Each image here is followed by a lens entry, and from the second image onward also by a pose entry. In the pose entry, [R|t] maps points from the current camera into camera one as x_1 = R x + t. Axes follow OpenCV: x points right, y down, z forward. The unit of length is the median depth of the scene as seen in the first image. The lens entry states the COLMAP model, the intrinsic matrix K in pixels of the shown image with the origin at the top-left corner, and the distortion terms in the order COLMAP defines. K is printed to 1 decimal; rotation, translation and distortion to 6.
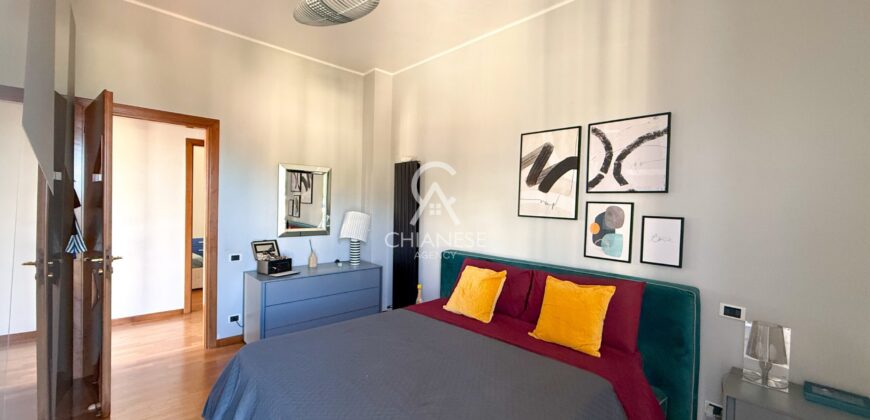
lens RADIAL K [[345.9, 0, 434.9], [0, 345.9, 209.1], [0, 0, 1]] dist [0.001975, -0.000339]
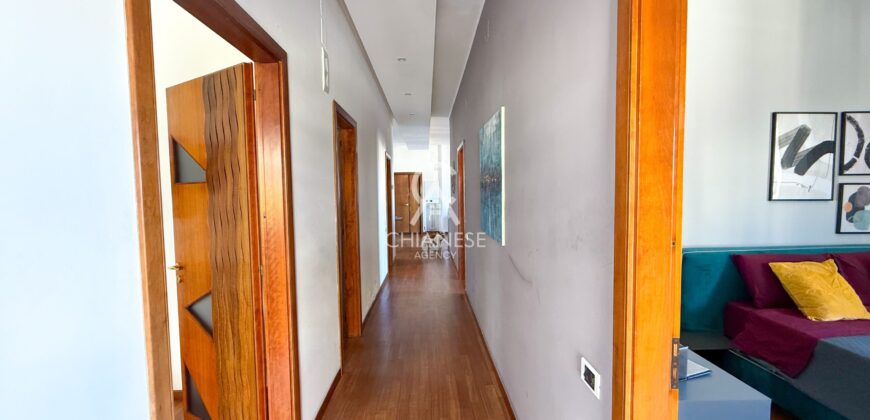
lens RADIAL K [[345.9, 0, 439.7], [0, 345.9, 208.0], [0, 0, 1]] dist [0.001975, -0.000339]
pose [[0.667103, -0.073226, 0.741358, -1.238648], [0.040855, 0.997256, 0.061739, -0.063979], [-0.743844, -0.010898, 0.668264, 1.224836]]
